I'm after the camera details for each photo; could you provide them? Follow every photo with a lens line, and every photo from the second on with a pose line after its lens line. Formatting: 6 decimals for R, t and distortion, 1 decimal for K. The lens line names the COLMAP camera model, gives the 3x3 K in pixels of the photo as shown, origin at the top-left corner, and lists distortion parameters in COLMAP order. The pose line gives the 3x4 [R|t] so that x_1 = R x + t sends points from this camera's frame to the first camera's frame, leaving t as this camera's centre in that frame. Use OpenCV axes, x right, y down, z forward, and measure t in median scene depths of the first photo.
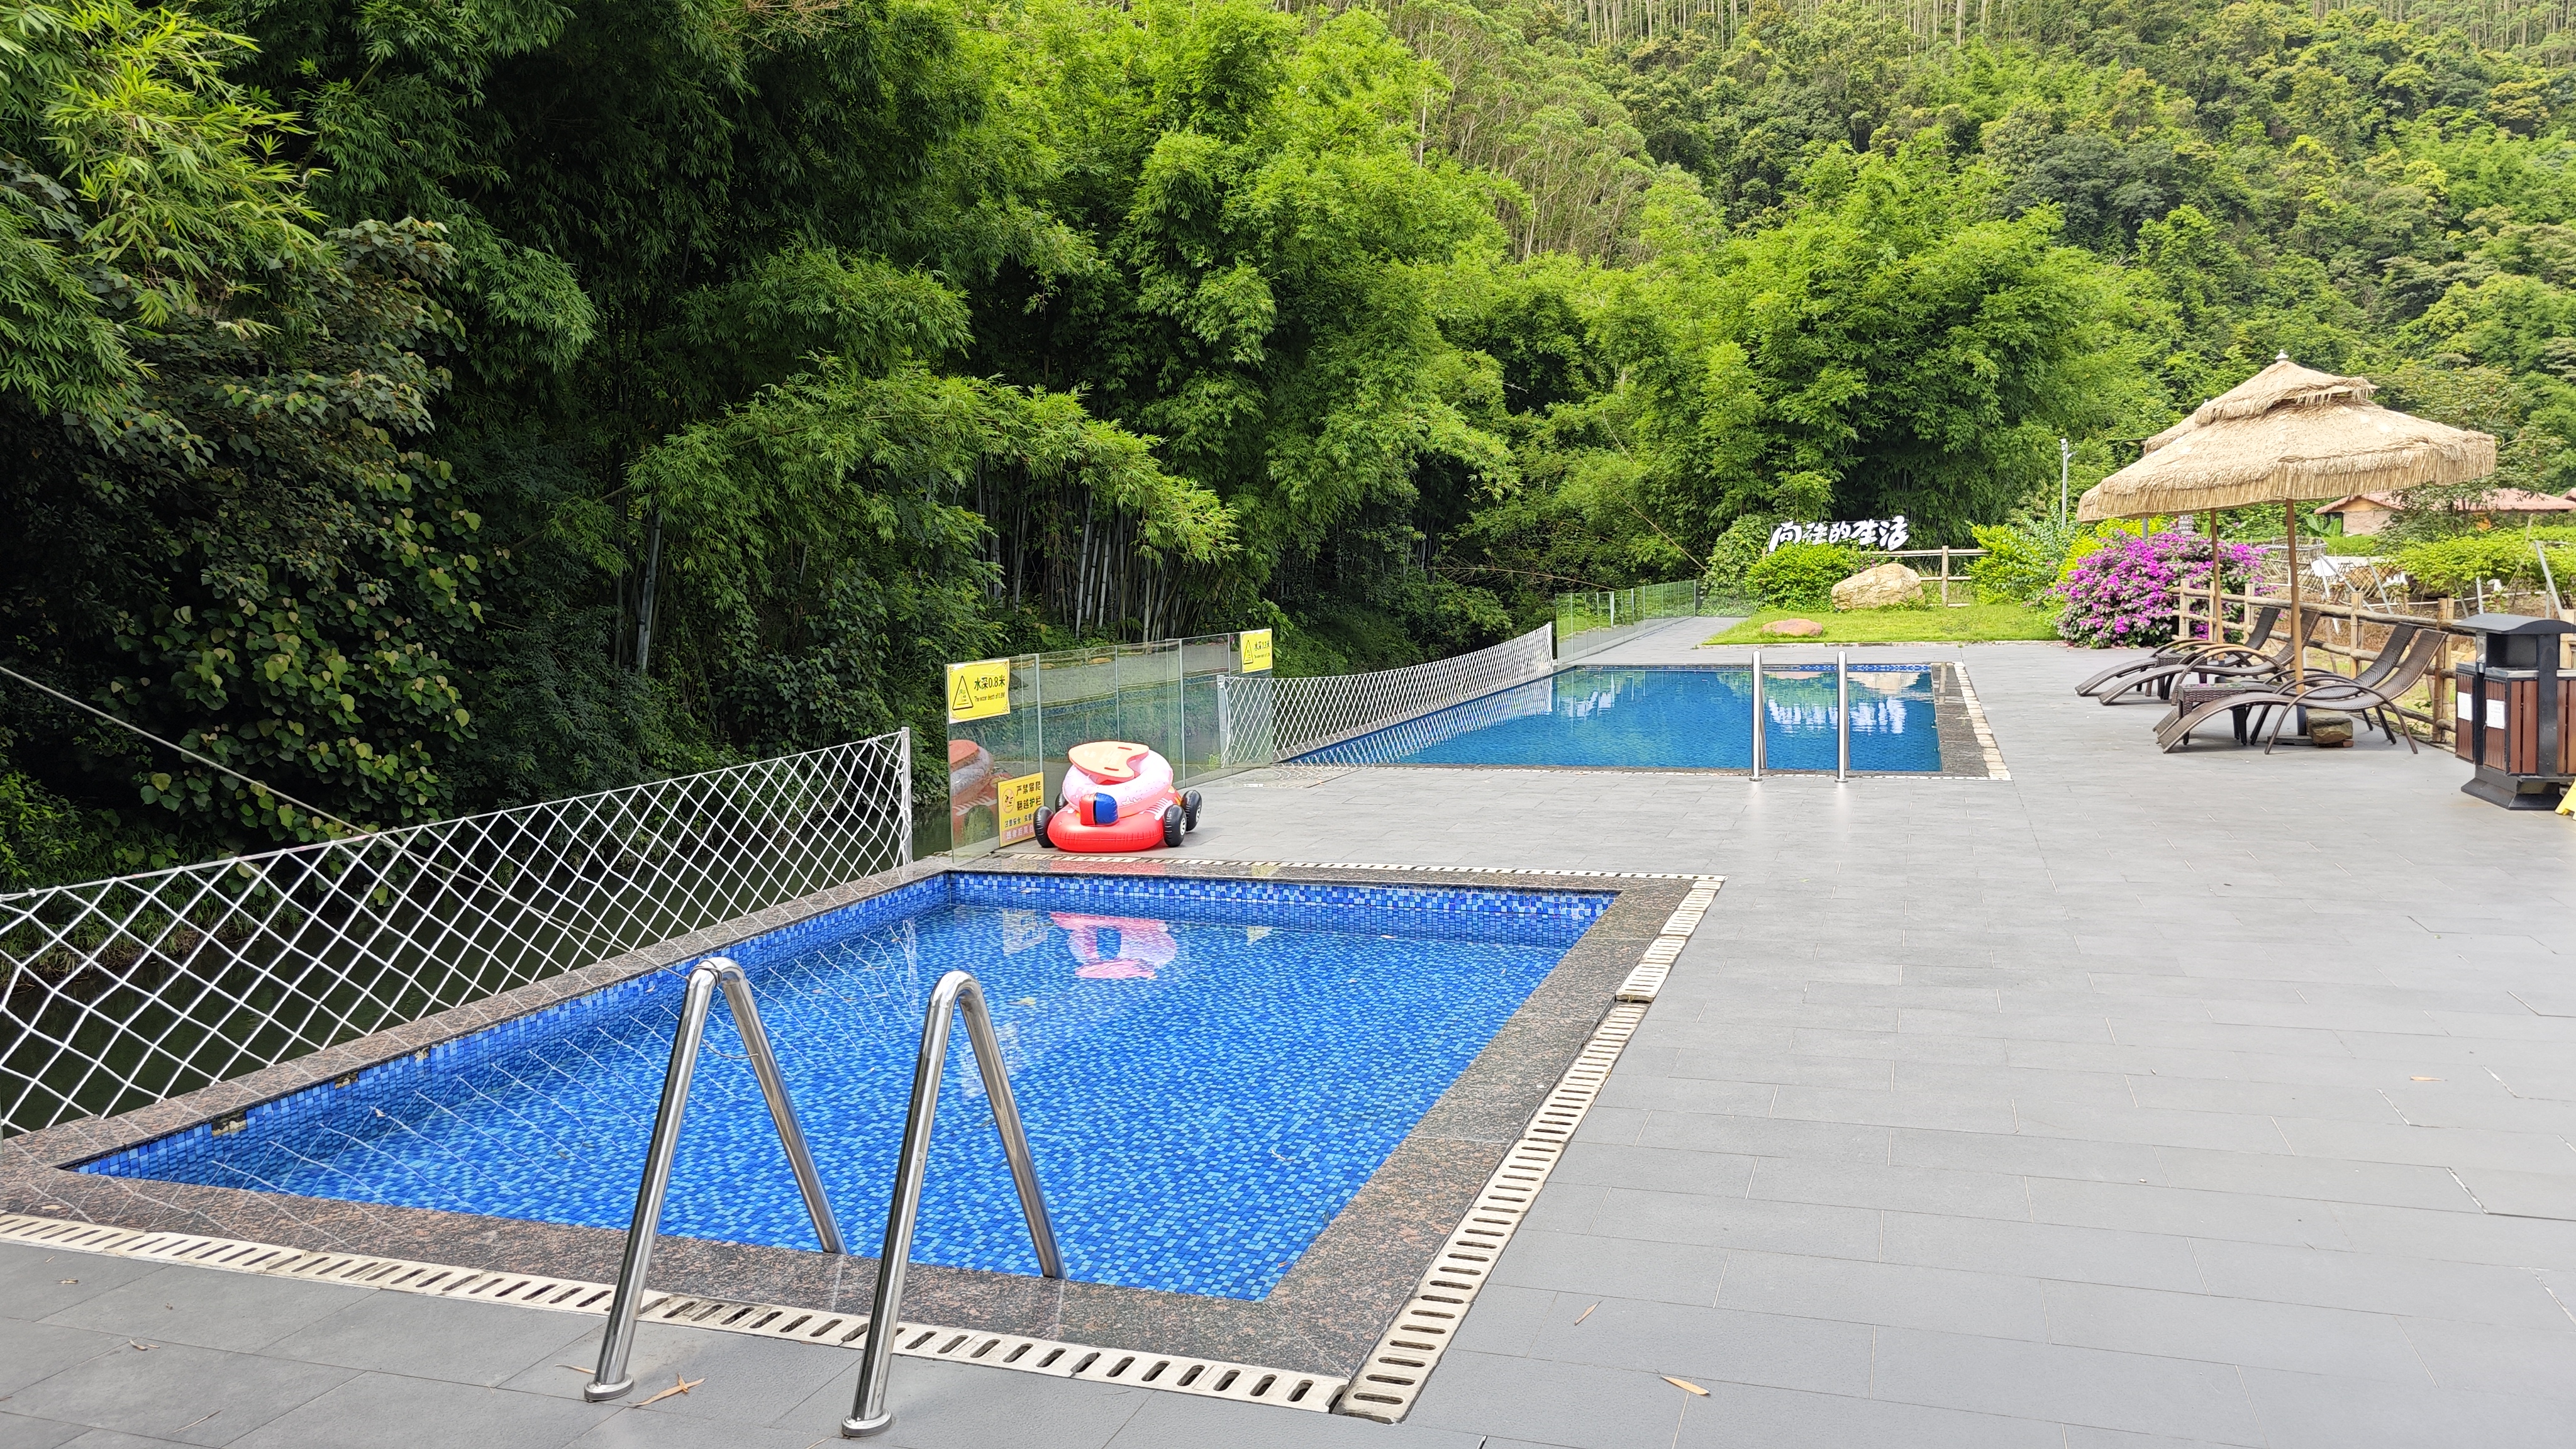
lens RADIAL K [[1736.6, 0, 1302.4], [0, 1736.6, 708.5], [0, 0, 1]] dist [0.022755, -0.006274]
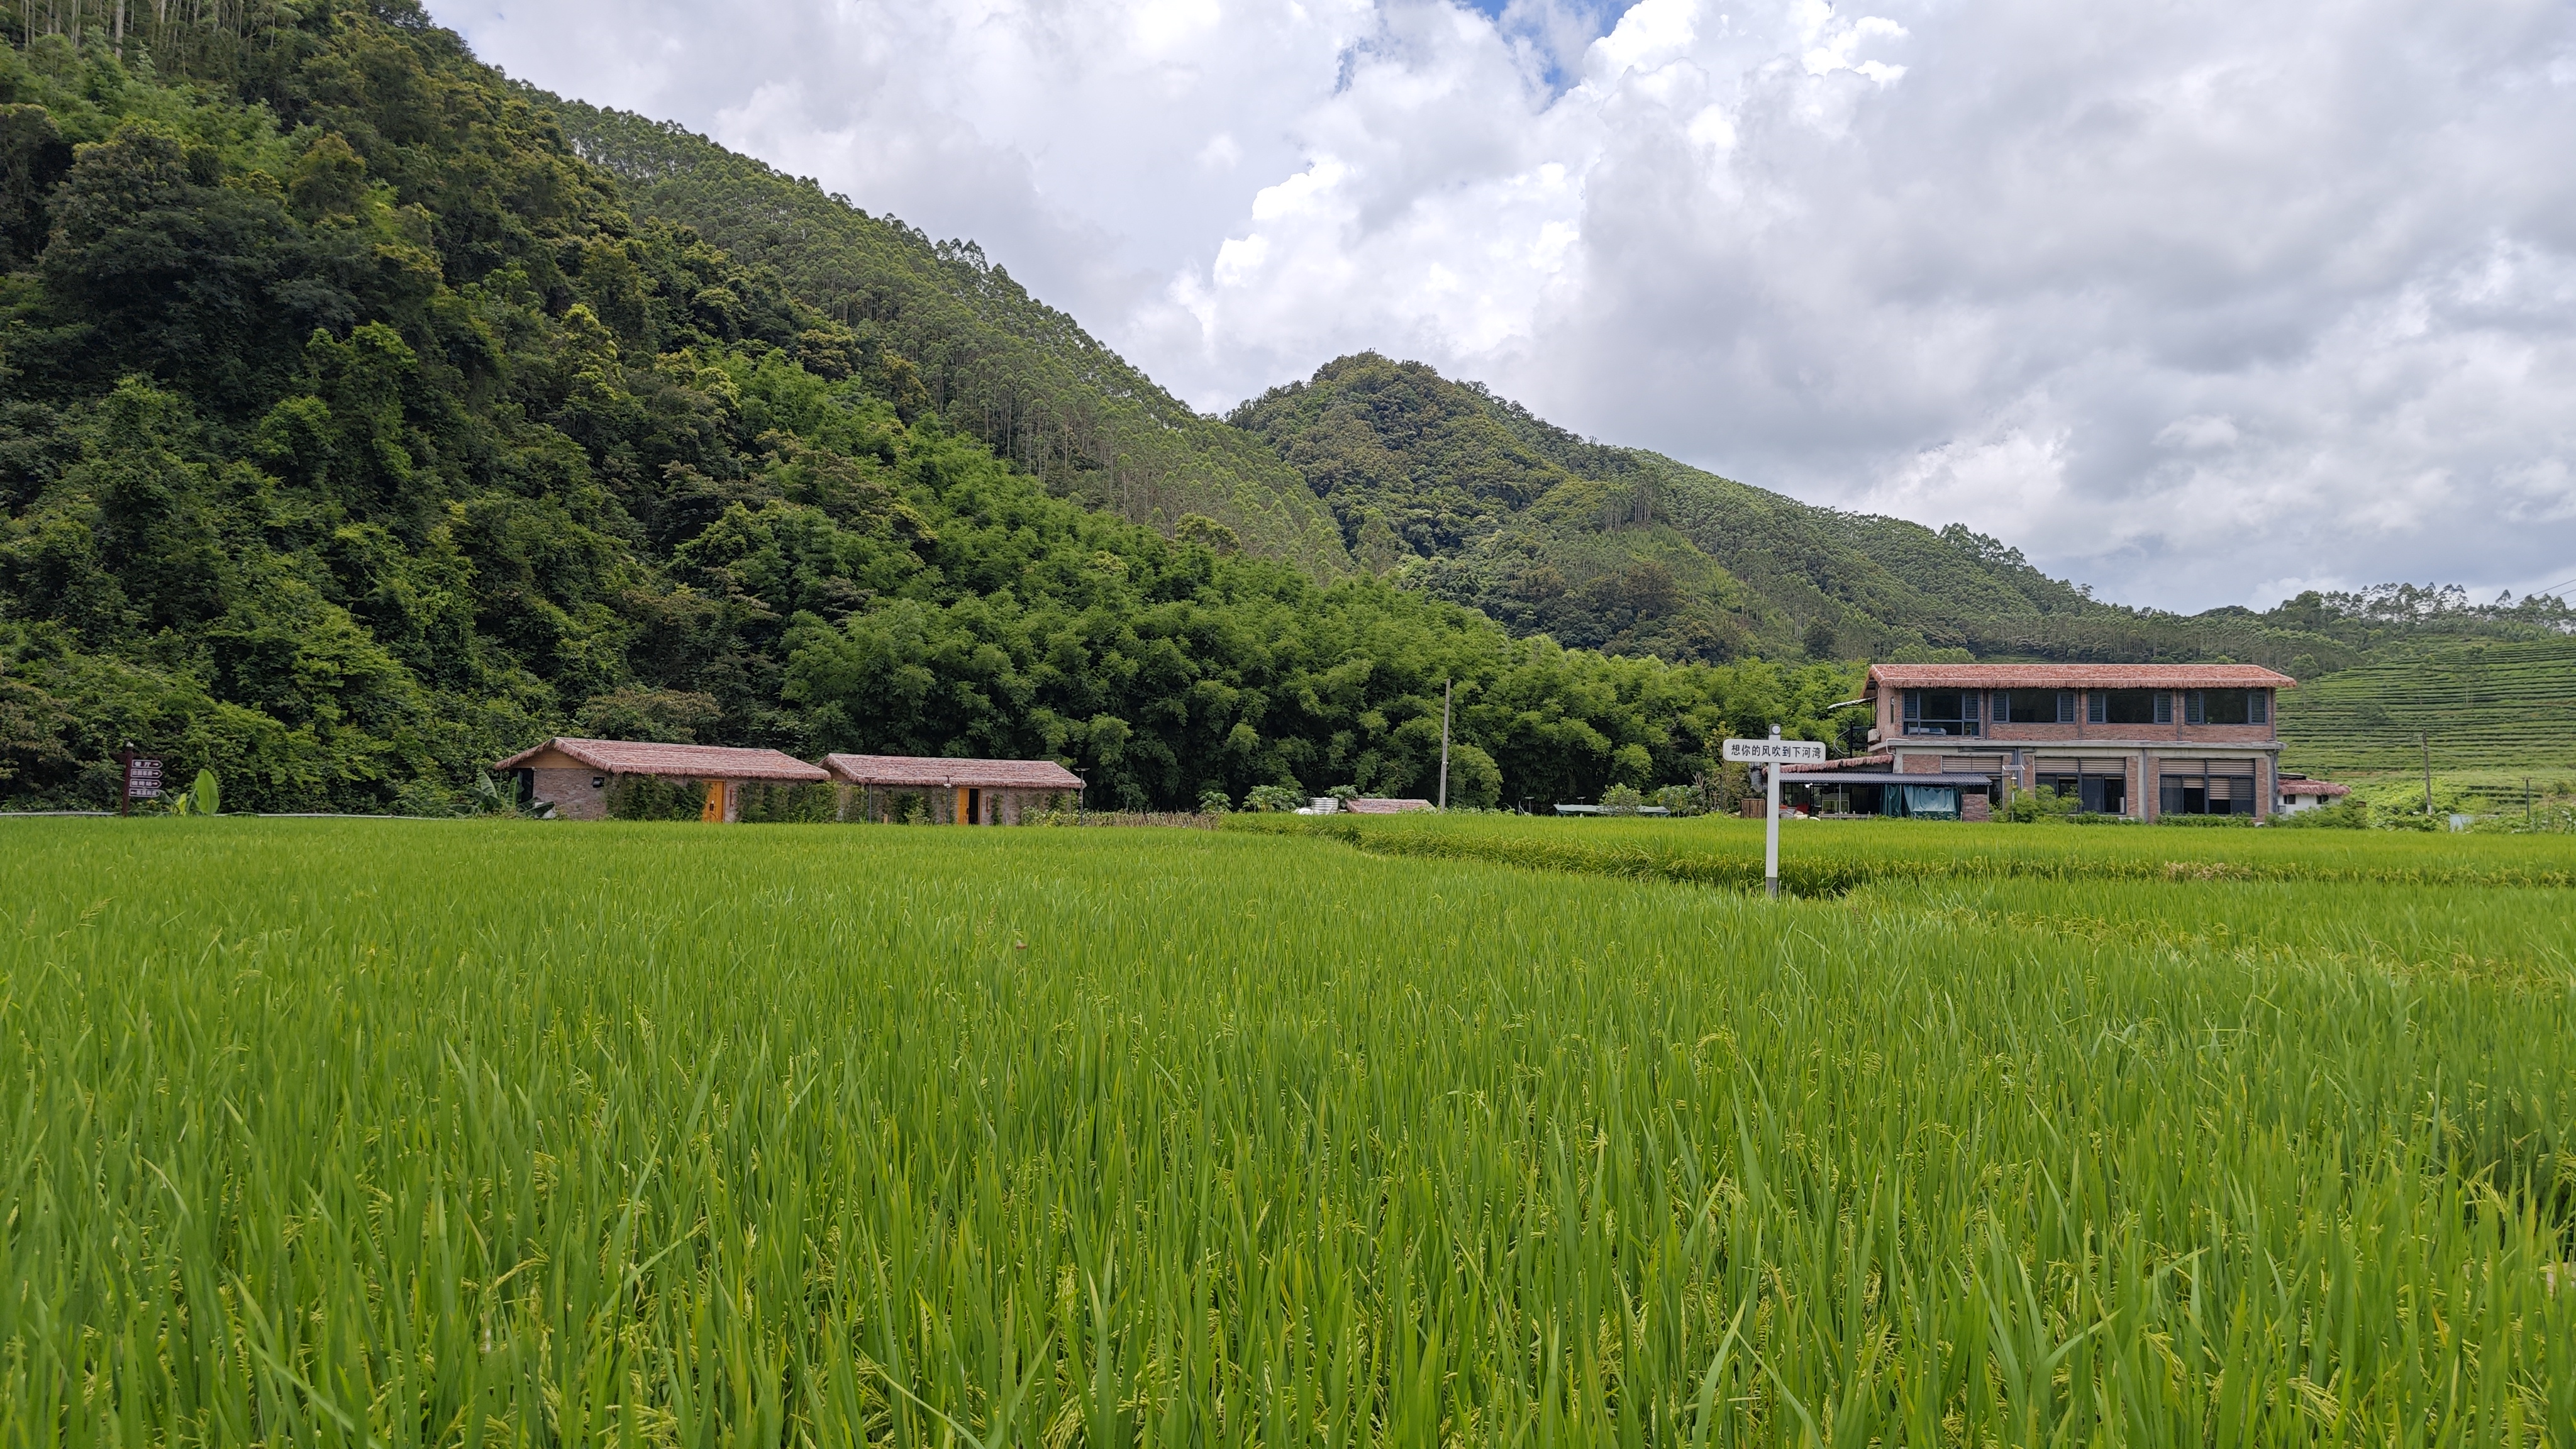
lens RADIAL K [[1736.6, 0, 1300.6], [0, 1736.6, 725.1], [0, 0, 1]] dist [0.022755, -0.006274]
pose [[0.664757, 0.067418, 0.744011, 0.246413], [0.030016, 0.992705, -0.116772, -0.035848], [-0.746456, 0.099958, 0.657884, 0.288660]]
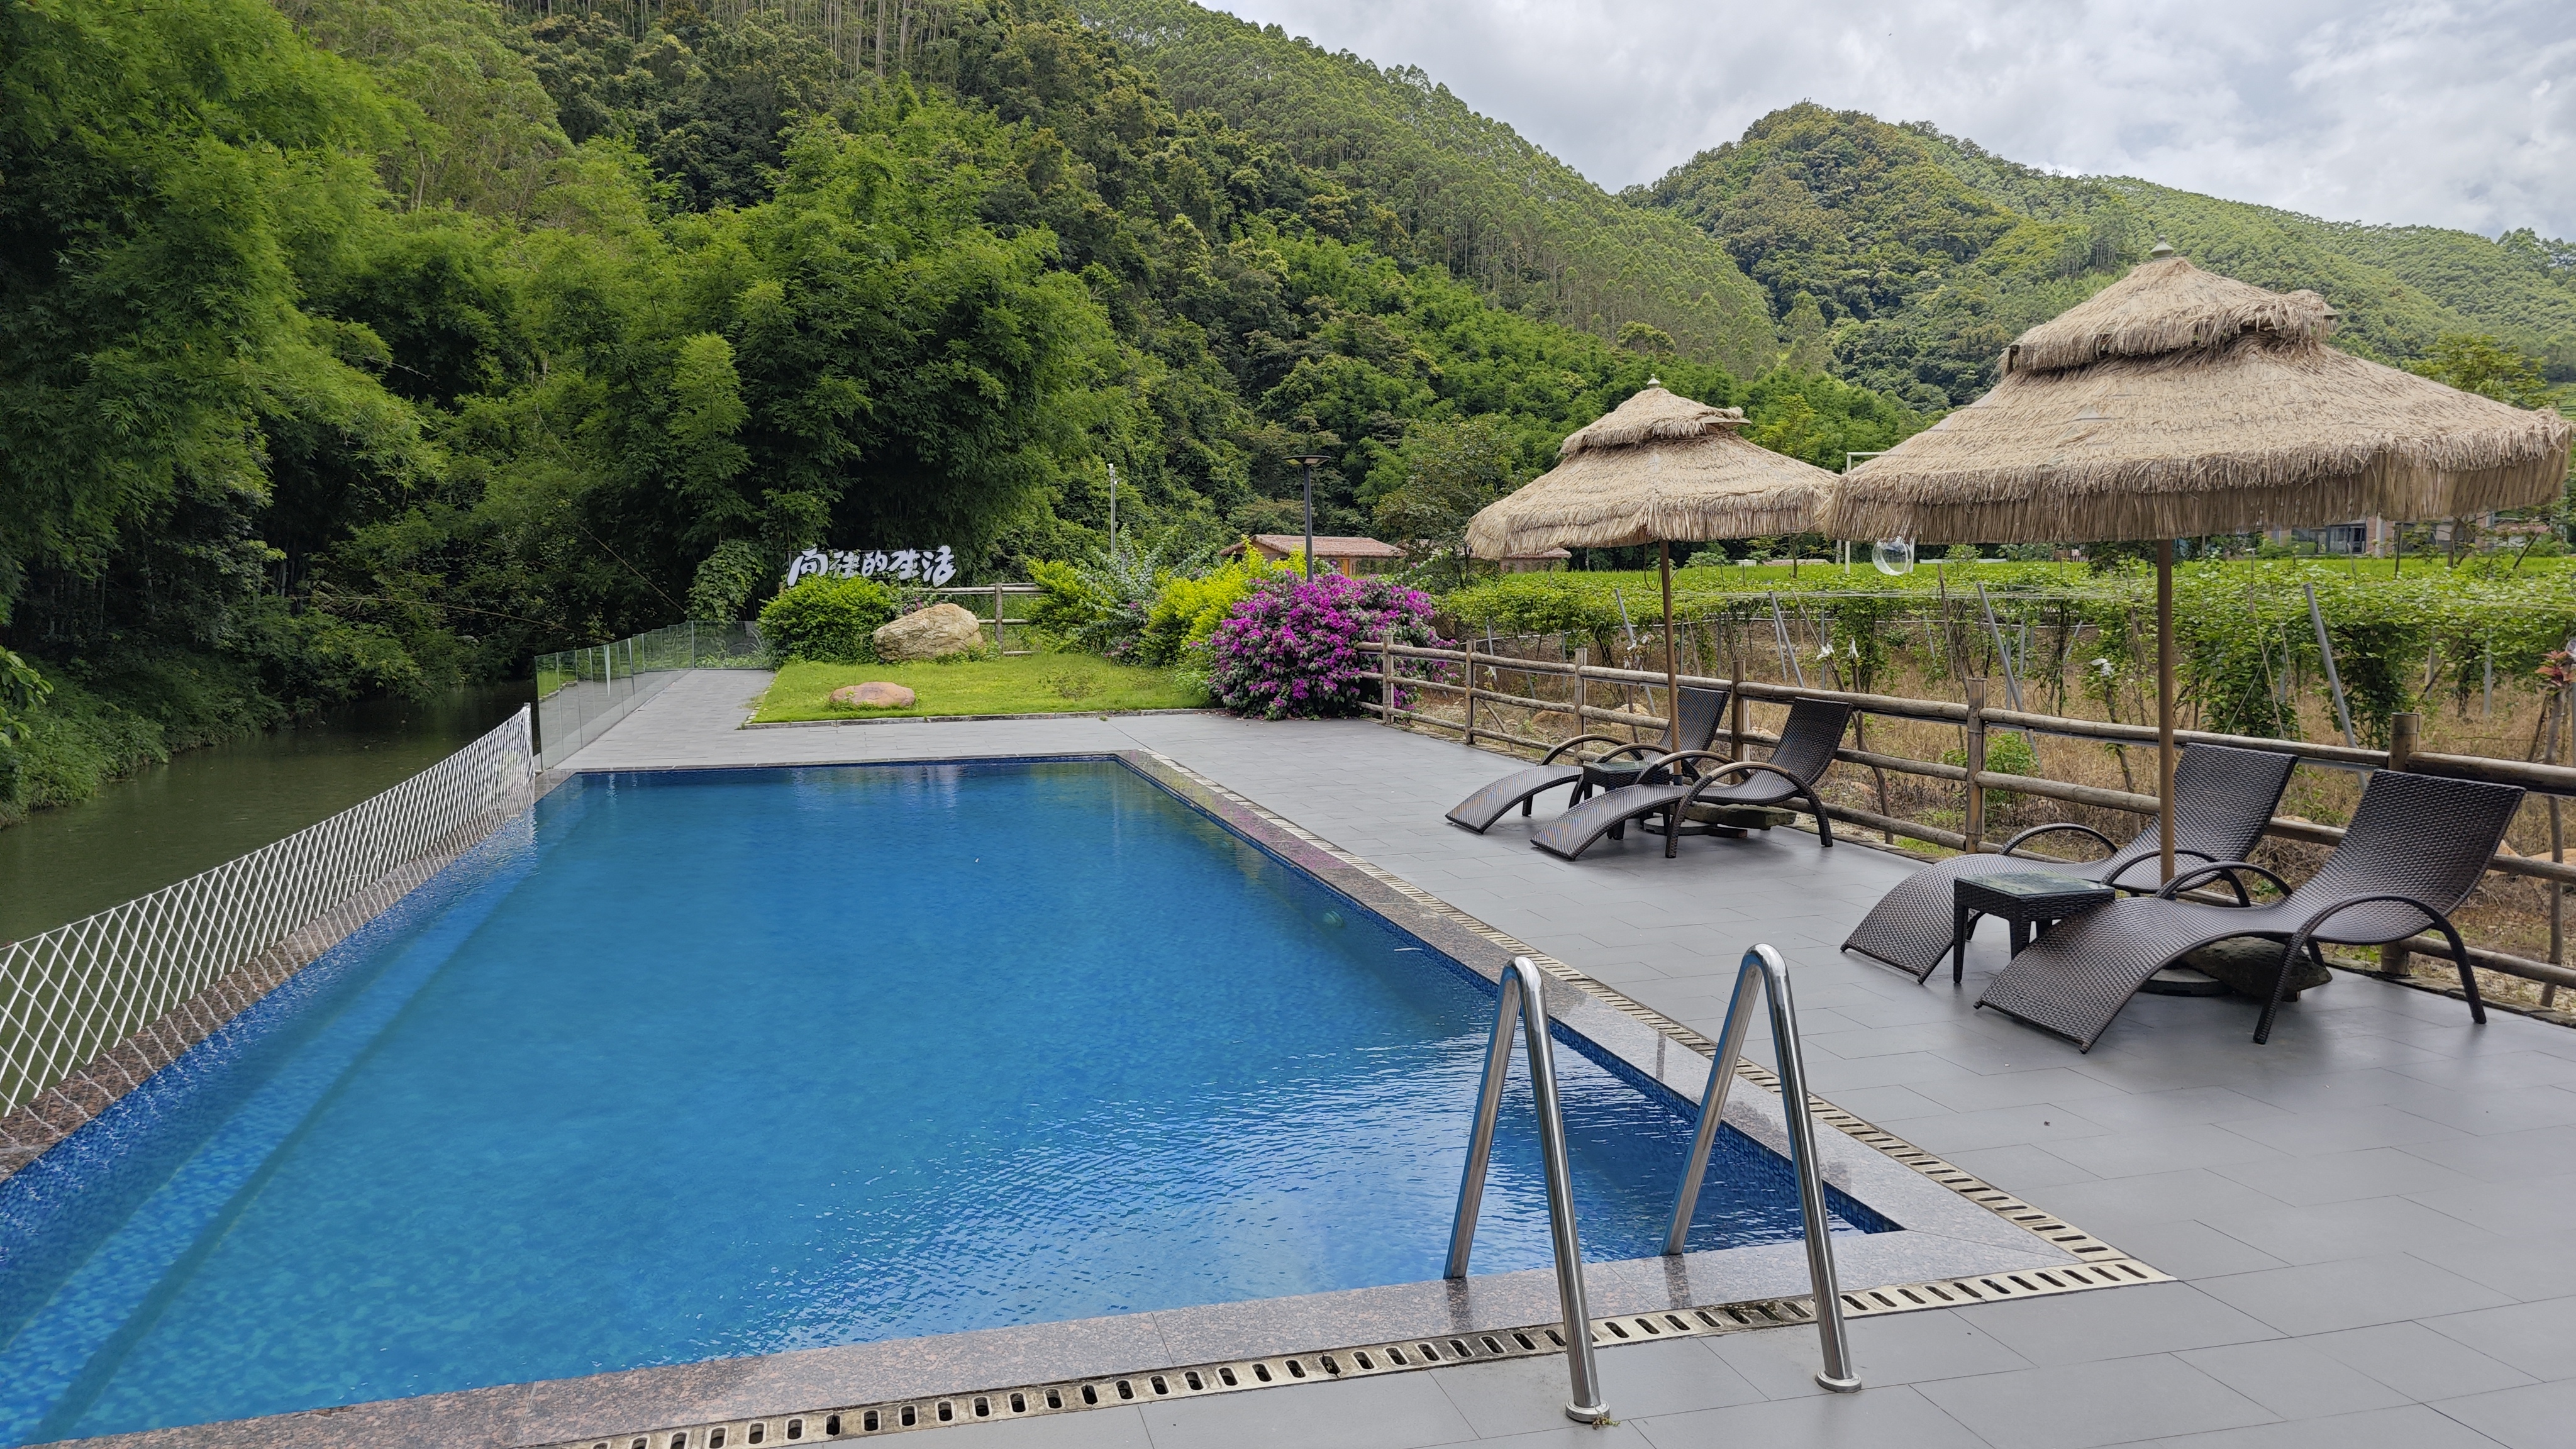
lens RADIAL K [[1736.6, 0, 1247.7], [0, 1736.6, 709.6], [0, 0, 1]] dist [0.022755, -0.006274]
pose [[0.840820, -0.025390, 0.540719, 0.005265], [0.034164, 0.999397, -0.006198, -0.007065], [-0.540236, 0.023684, 0.841180, 0.071653]]
